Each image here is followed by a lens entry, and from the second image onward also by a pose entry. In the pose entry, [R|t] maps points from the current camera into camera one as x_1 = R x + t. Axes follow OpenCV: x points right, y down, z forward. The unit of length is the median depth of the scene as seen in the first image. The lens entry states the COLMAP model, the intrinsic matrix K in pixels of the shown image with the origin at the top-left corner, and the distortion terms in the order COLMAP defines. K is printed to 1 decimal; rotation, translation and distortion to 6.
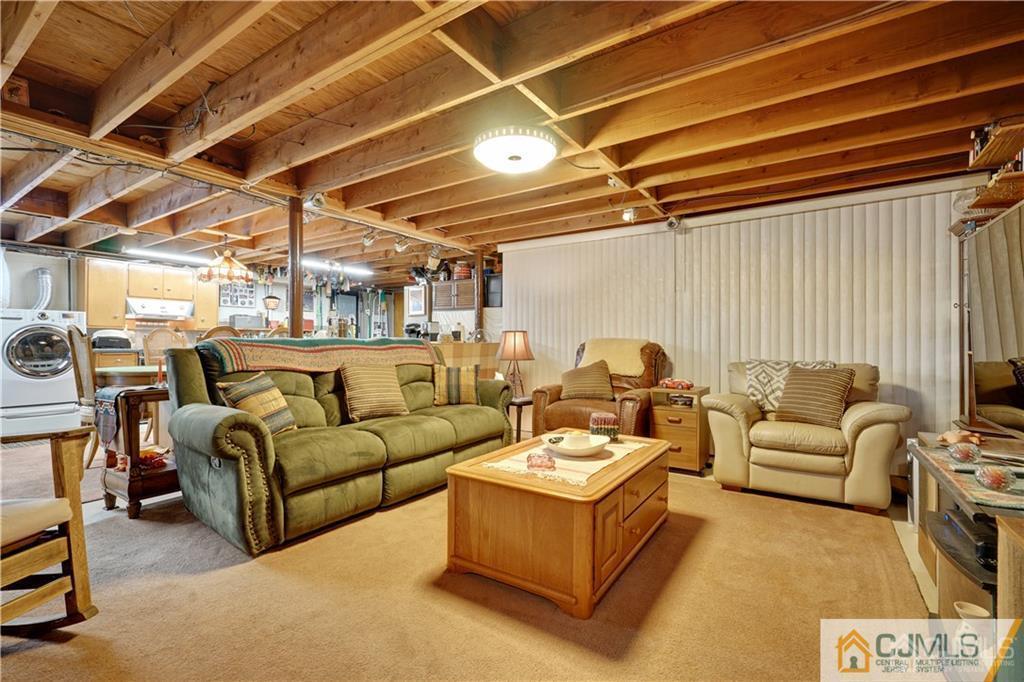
lens RADIAL K [[458.6, 0, 506.3], [0, 458.6, 339.1], [0, 0, 1]] dist [0.001280, 0.000109]
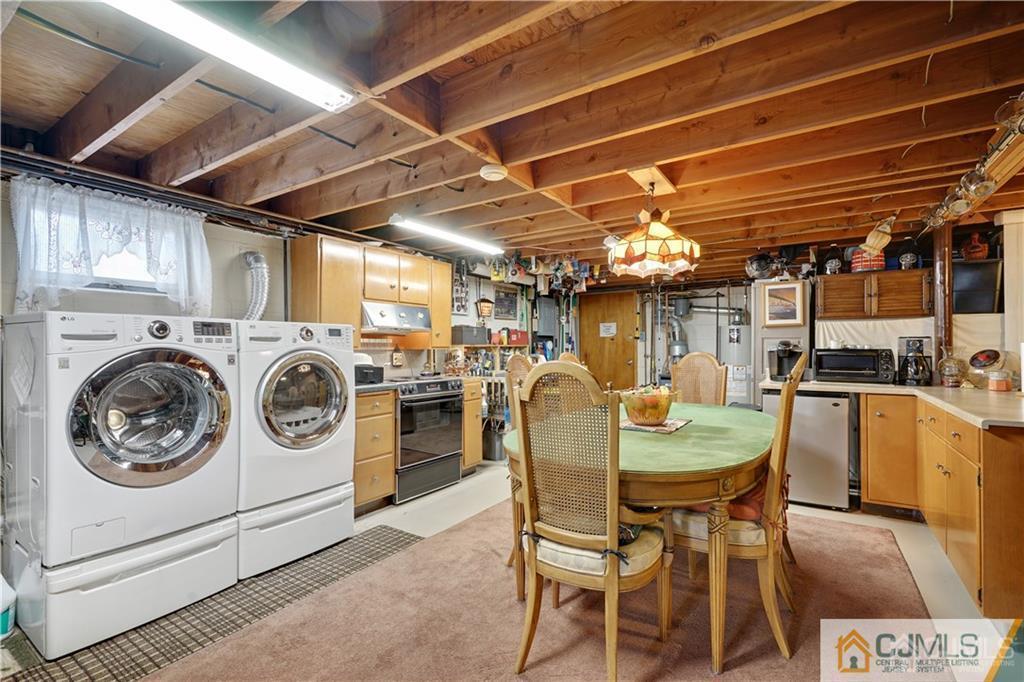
lens RADIAL K [[458.6, 0, 516.7], [0, 458.6, 345.3], [0, 0, 1]] dist [0.001280, 0.000109]
pose [[0.999732, -0.005159, 0.022561, -0.627473], [0.005117, 0.999985, 0.001902, -0.029213], [-0.022571, -0.001786, 0.999744, 0.360530]]
